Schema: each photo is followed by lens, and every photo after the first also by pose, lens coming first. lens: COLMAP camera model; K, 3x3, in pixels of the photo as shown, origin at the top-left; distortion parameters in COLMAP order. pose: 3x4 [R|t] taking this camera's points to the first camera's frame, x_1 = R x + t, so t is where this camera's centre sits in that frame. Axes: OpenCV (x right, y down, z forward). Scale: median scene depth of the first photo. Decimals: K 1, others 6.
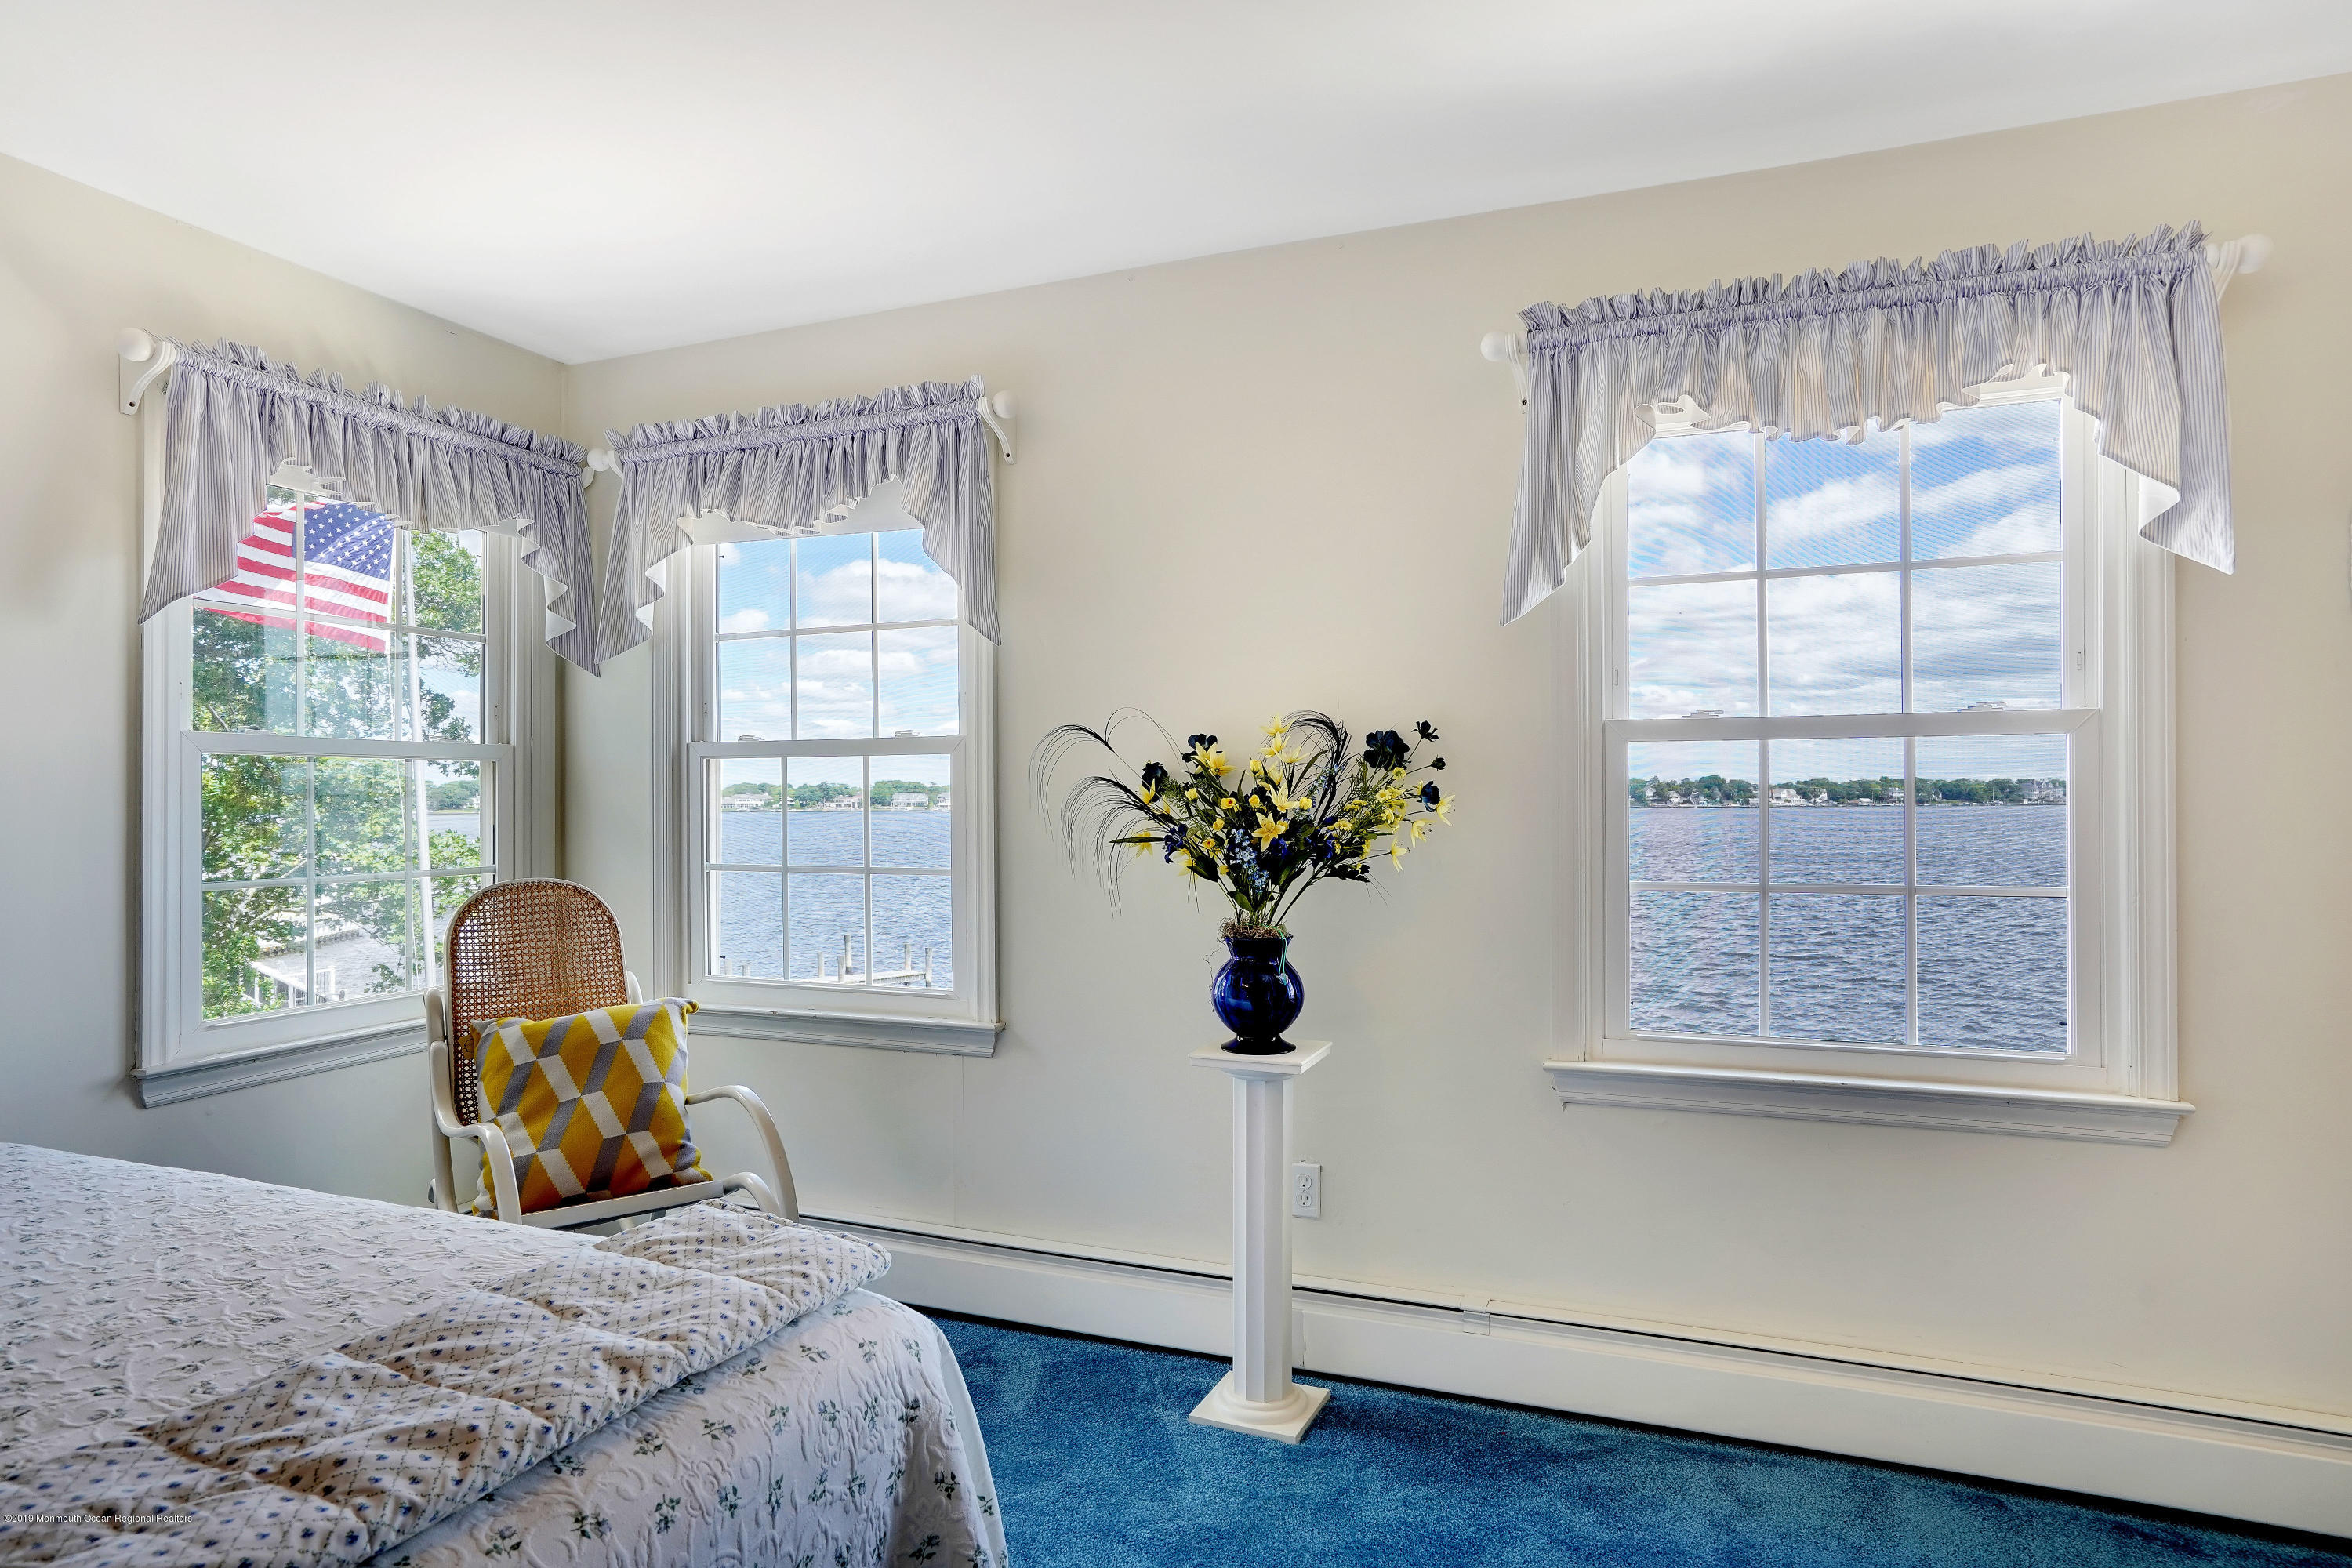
lens RADIAL K [[1351.7, 0, 1185.6], [0, 1351.7, 792.9], [0, 0, 1]] dist [-0.007624, 0.004315]
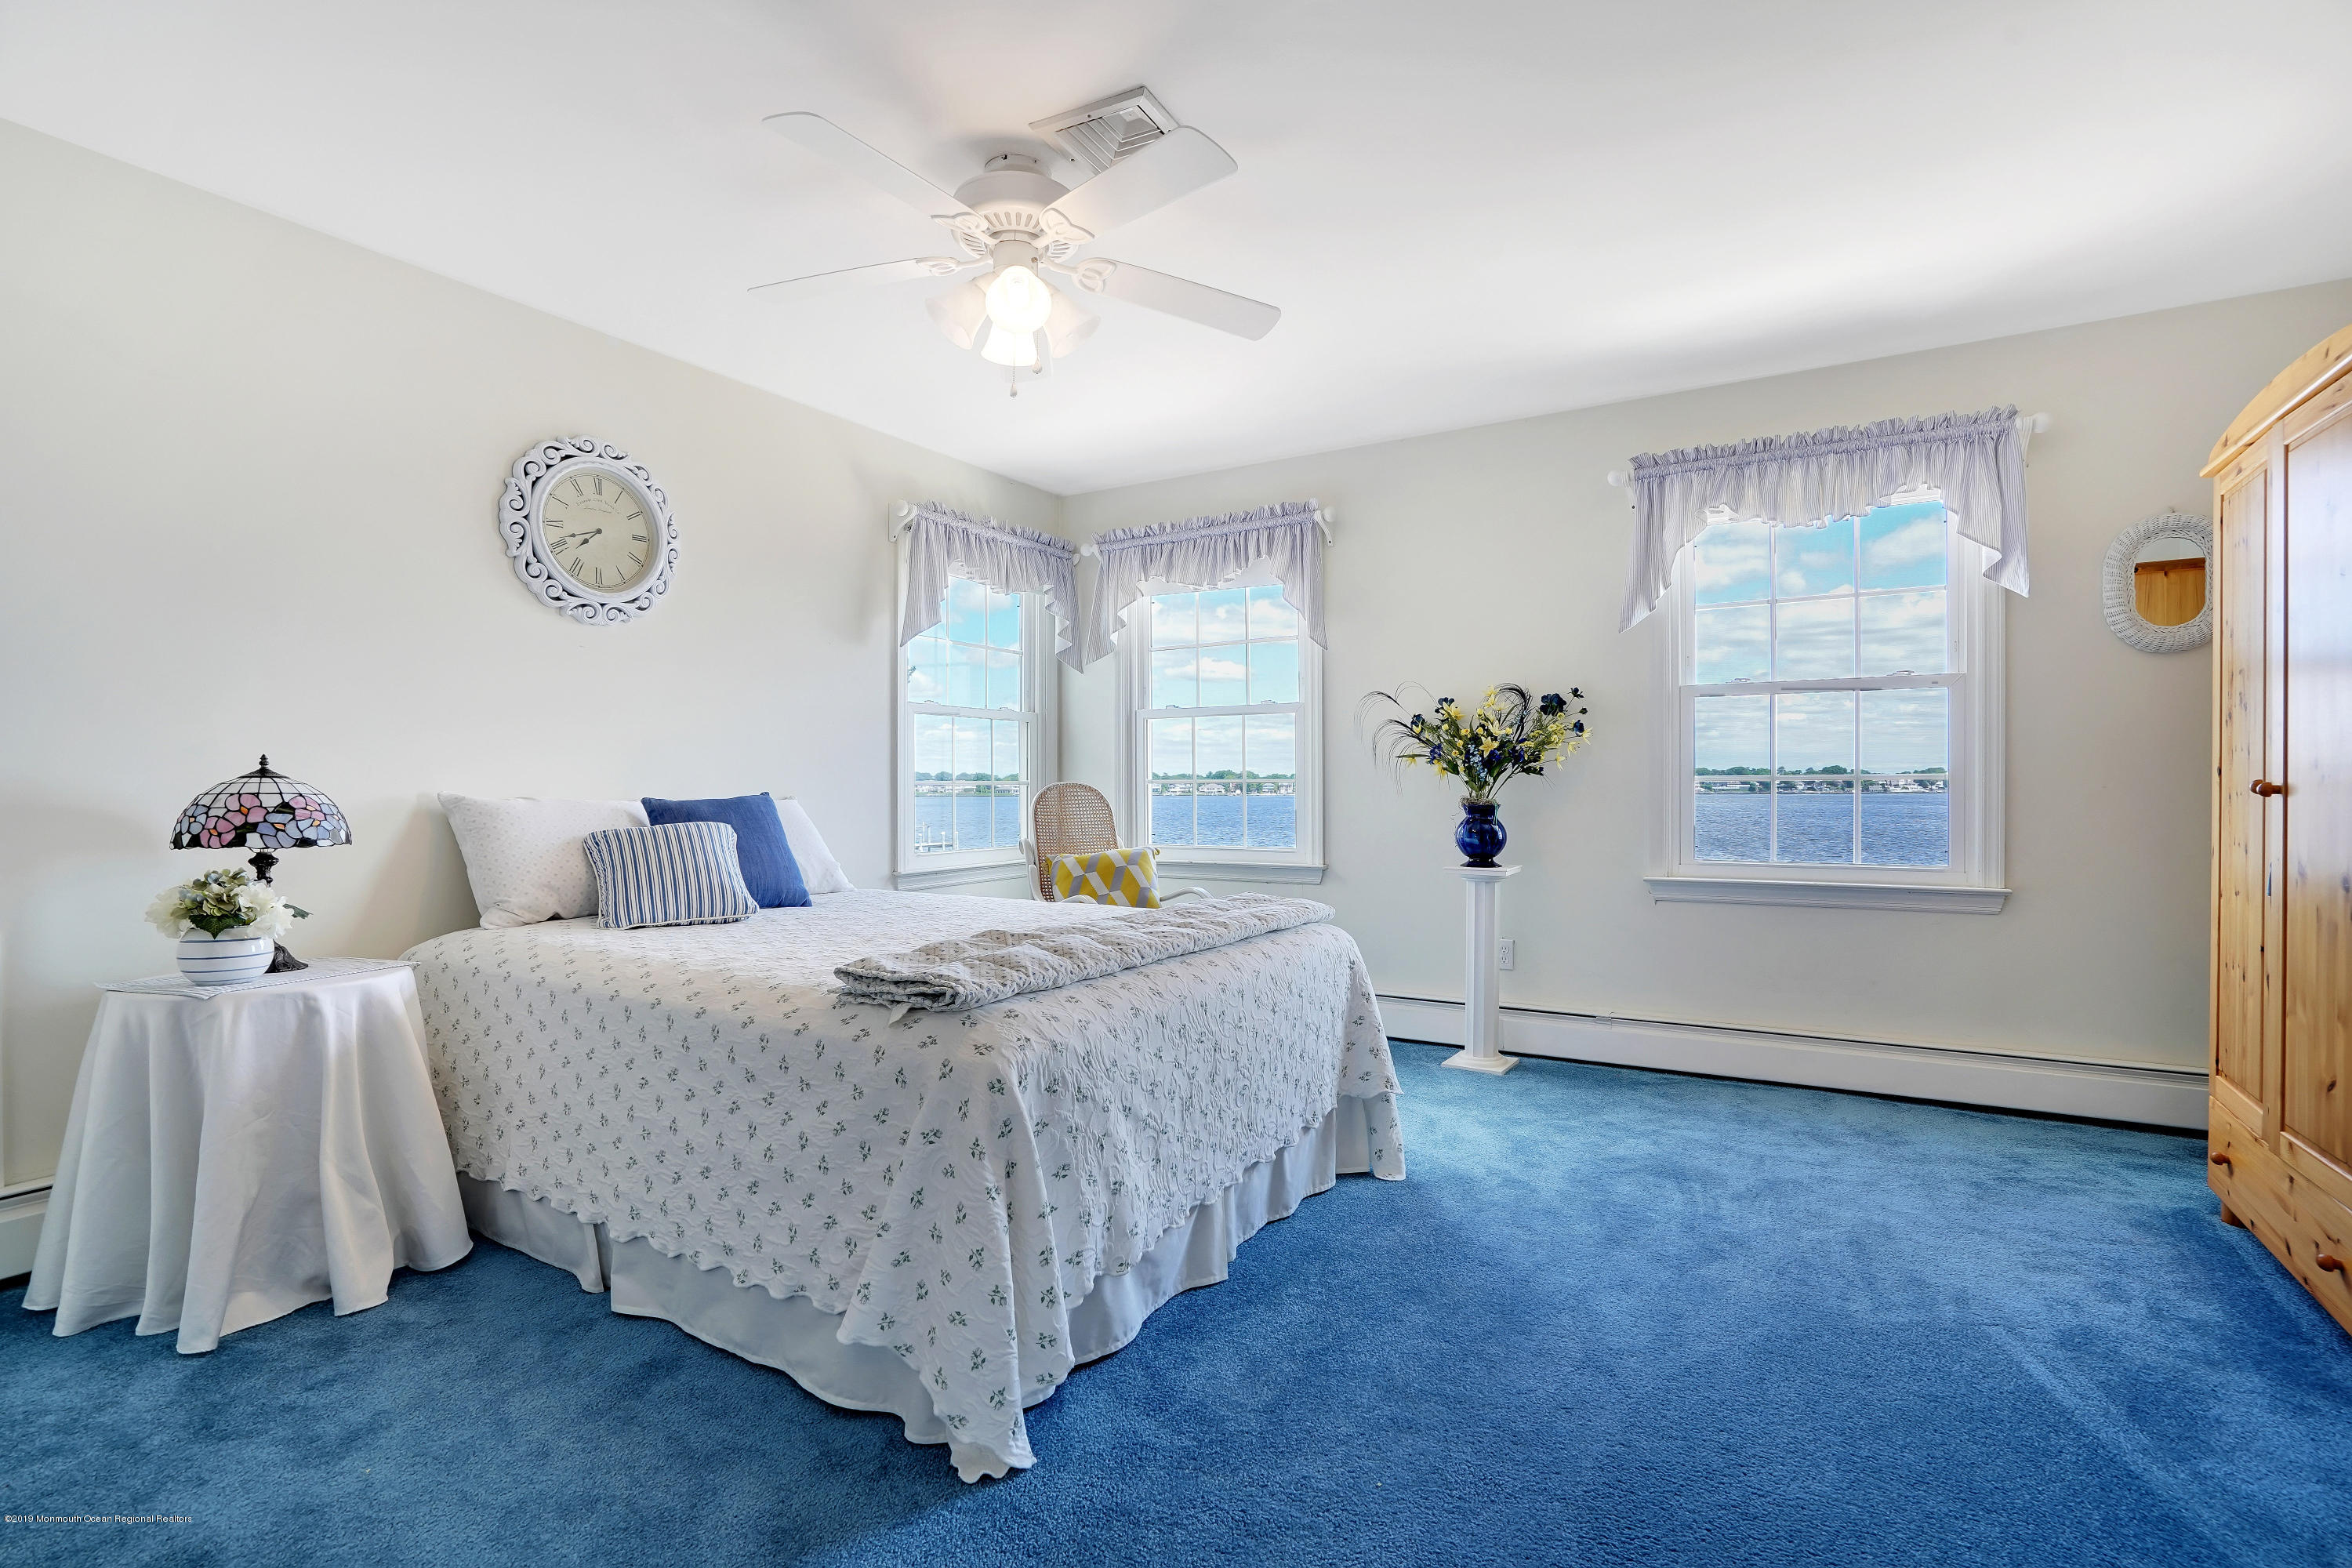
lens RADIAL K [[1113.2, 0, 1179.6], [0, 1113.2, 788.4], [0, 0, 1]] dist [-0.045214, 0.016568]
pose [[0.985811, 0.001251, -0.167857, -0.095958], [-0.000315, 0.999984, 0.005602, 0.074608], [0.167861, -0.005470, 0.985796, -0.544109]]
